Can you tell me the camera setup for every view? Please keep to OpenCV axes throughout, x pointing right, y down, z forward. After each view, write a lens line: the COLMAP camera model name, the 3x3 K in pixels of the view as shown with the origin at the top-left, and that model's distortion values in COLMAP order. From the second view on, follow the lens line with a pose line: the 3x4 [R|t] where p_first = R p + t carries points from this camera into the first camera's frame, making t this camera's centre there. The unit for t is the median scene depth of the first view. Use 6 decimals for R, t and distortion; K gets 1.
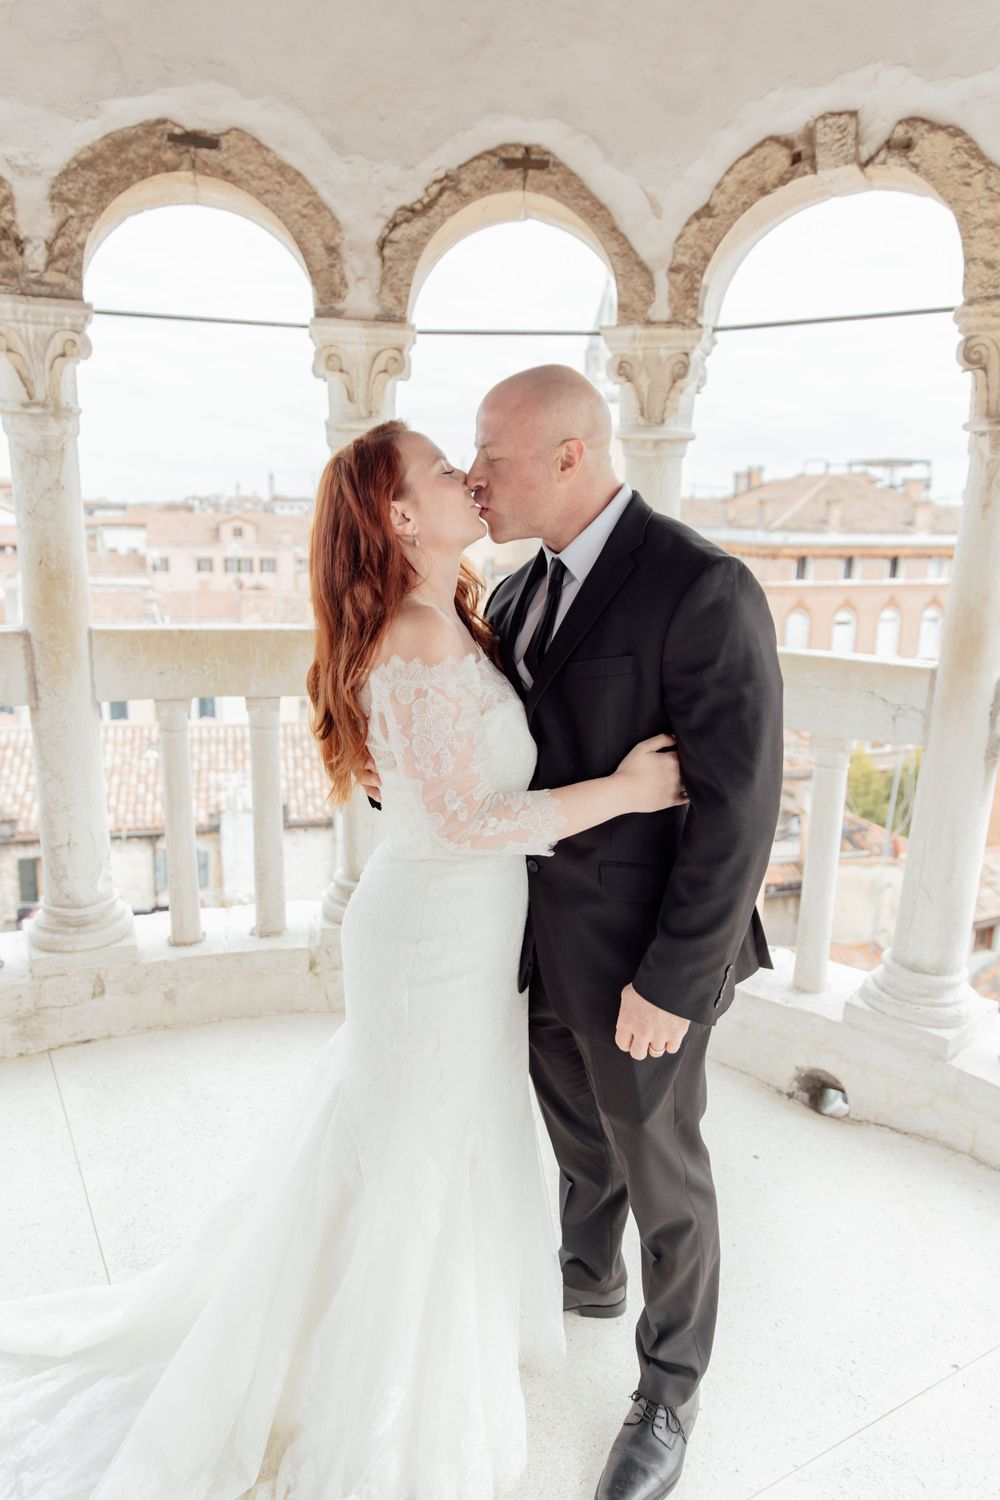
lens RADIAL K [[1023.1, 0, 496.5], [0, 1023.1, 735.7], [0, 0, 1]] dist [0.010318, -0.006286]
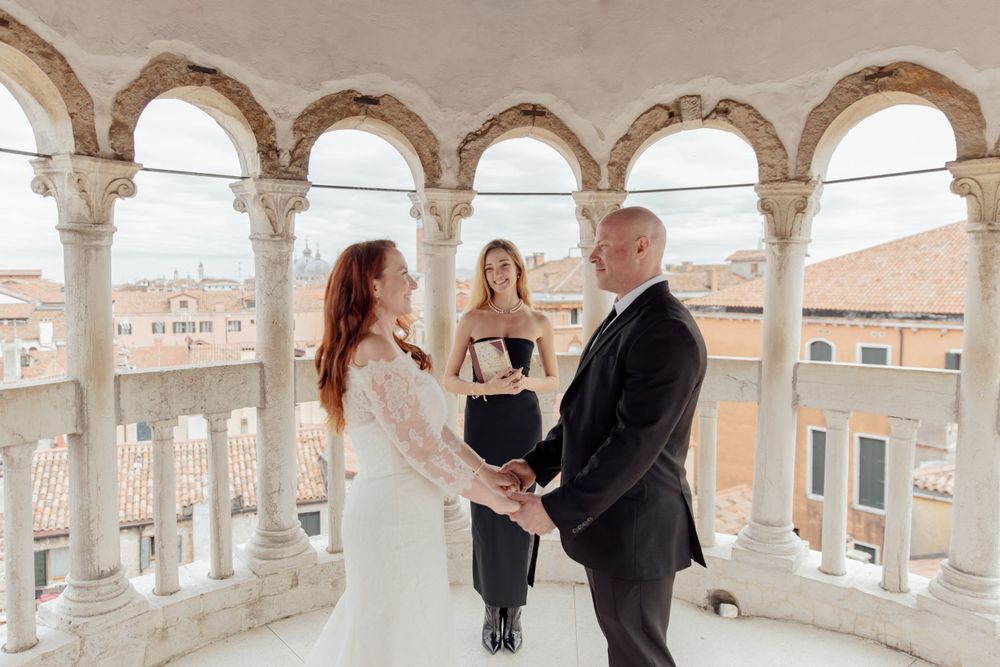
lens RADIAL K [[708.0, 0, 474.6], [0, 708.0, 316.8], [0, 0, 1]] dist [0.012973, -0.005641]
pose [[0.986950, -0.032274, 0.157759, -0.304621], [0.058393, 0.984756, -0.163849, 0.039301], [-0.150066, 0.170923, 0.973789, -0.229625]]
